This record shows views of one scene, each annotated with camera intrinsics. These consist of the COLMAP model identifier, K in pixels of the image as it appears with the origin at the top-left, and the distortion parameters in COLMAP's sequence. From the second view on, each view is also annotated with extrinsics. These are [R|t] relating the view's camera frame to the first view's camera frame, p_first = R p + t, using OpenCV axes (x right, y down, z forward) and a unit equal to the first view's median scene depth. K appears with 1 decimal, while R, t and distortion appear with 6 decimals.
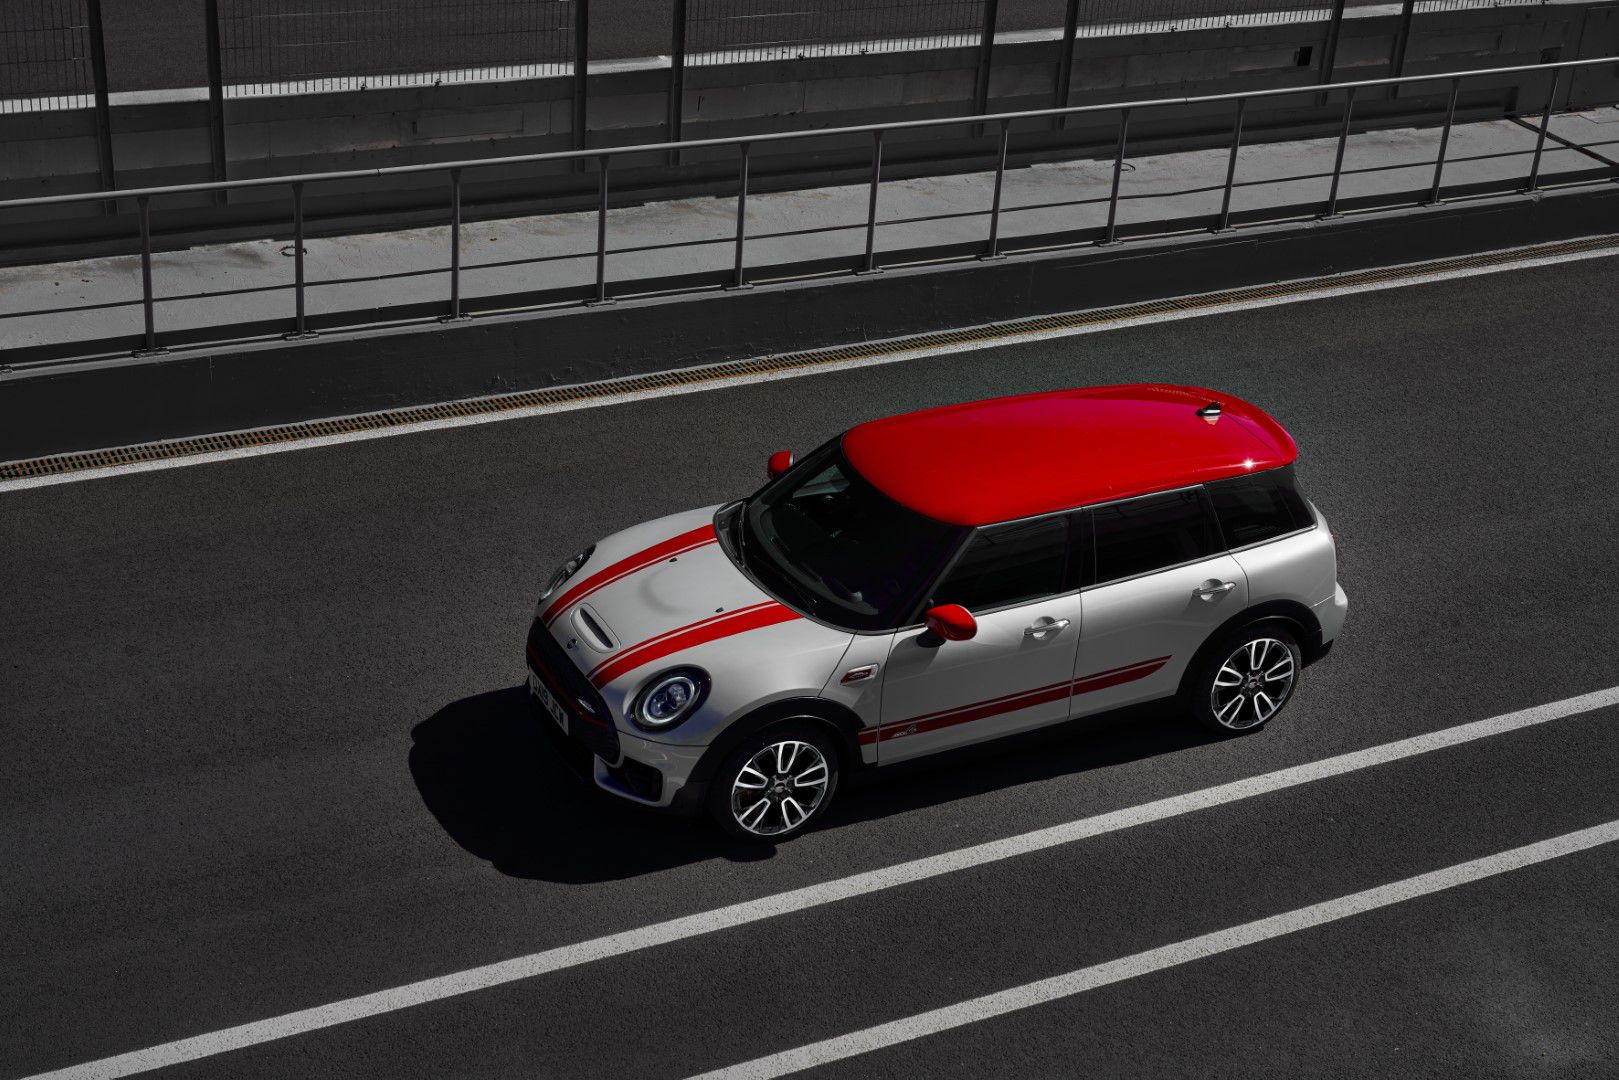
lens RADIAL K [[2476.5, 0, 809.5], [0, 2476.5, 540.0], [0, 0, 1]] dist [0.021356, -0.049063]
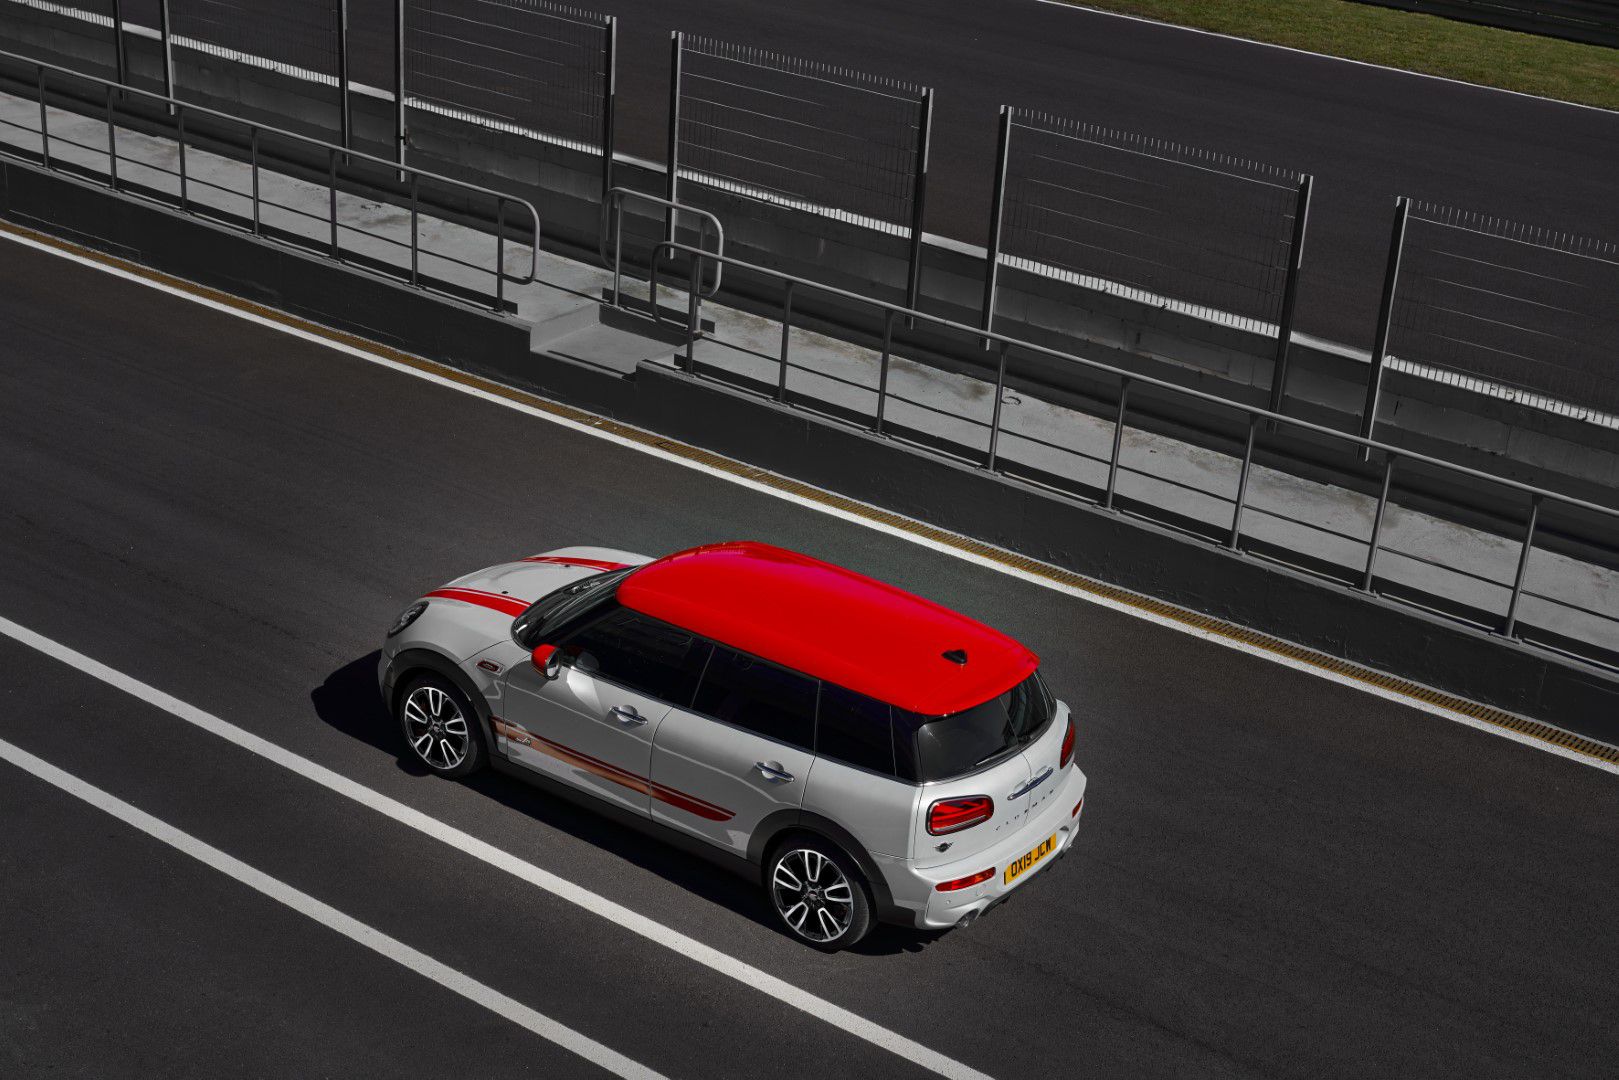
lens RADIAL K [[2244.8, 0, 809.5], [0, 2244.8, 540.0], [0, 0, 1]] dist [-0.013966, 0.015301]
pose [[0.465471, 0.318402, -0.825807, 0.701987], [-0.443512, 0.891358, 0.093688, -0.122610], [0.765920, 0.322646, 0.556117, 0.369800]]
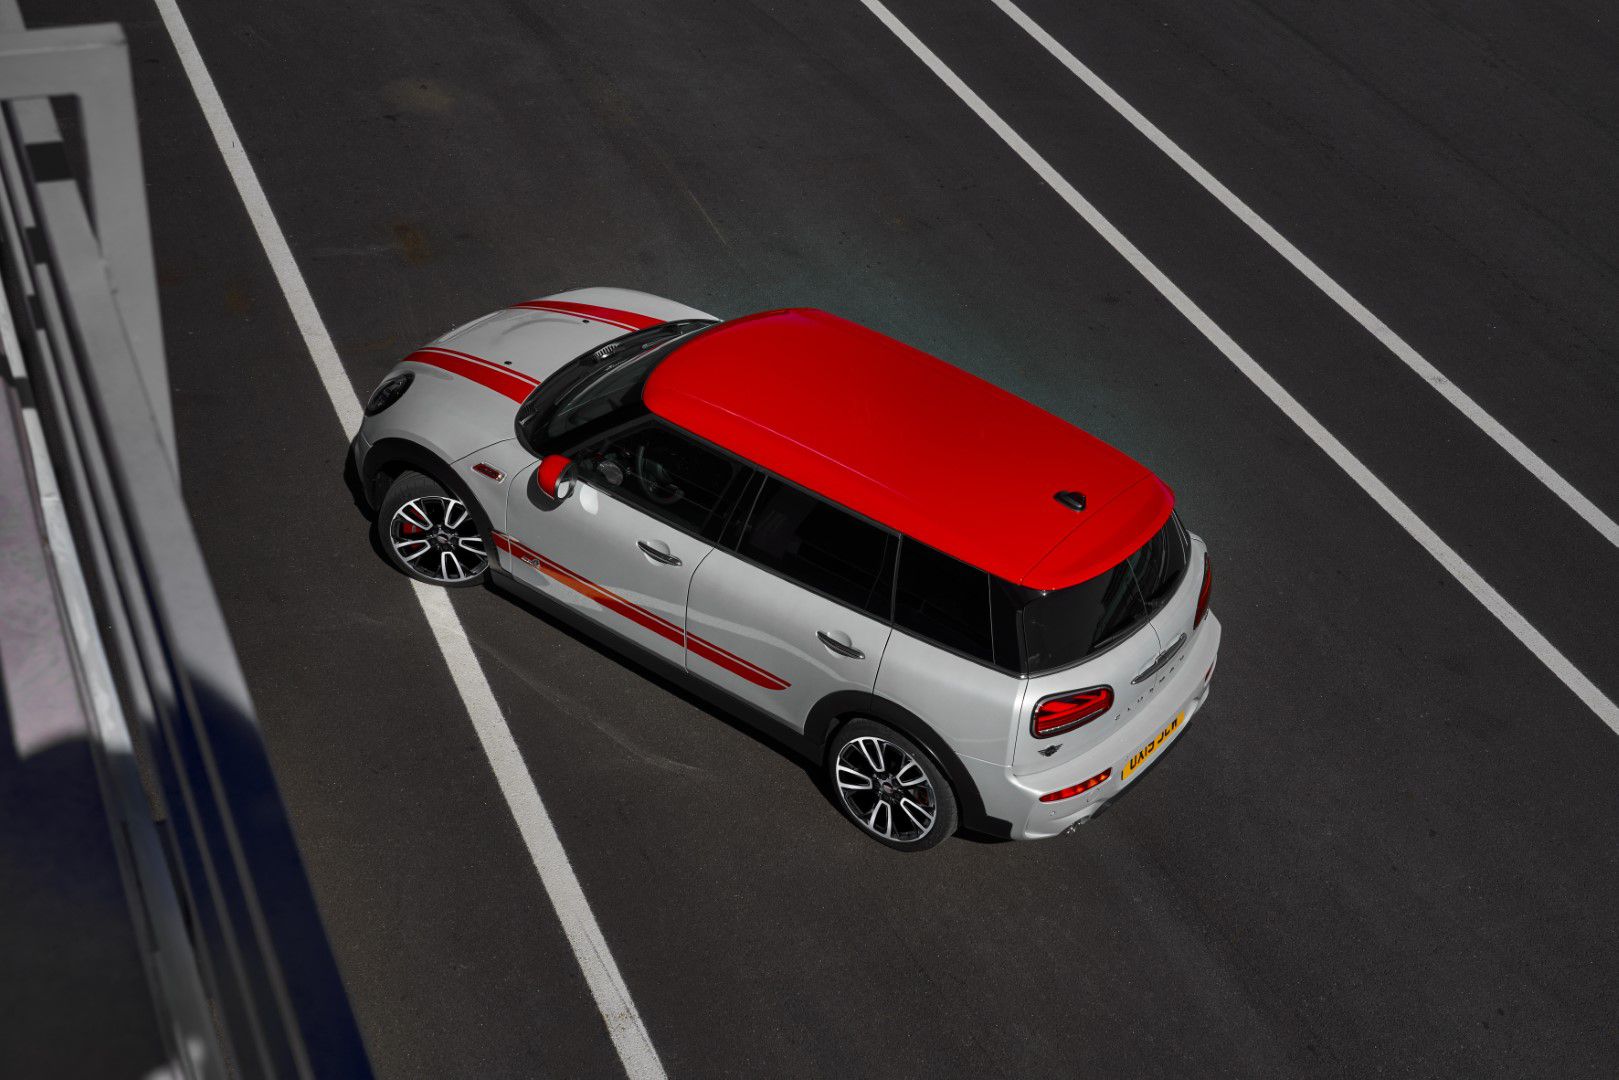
lens RADIAL K [[2241.7, 0, 858.6], [0, 2241.7, 539.5], [0, 0, 1]] dist [0.006163, 0.004358]
pose [[0.458123, 0.498021, -0.736274, 0.538552], [-0.457220, 0.842355, 0.285285, -0.172720], [0.762282, 0.205944, 0.613607, 0.430464]]
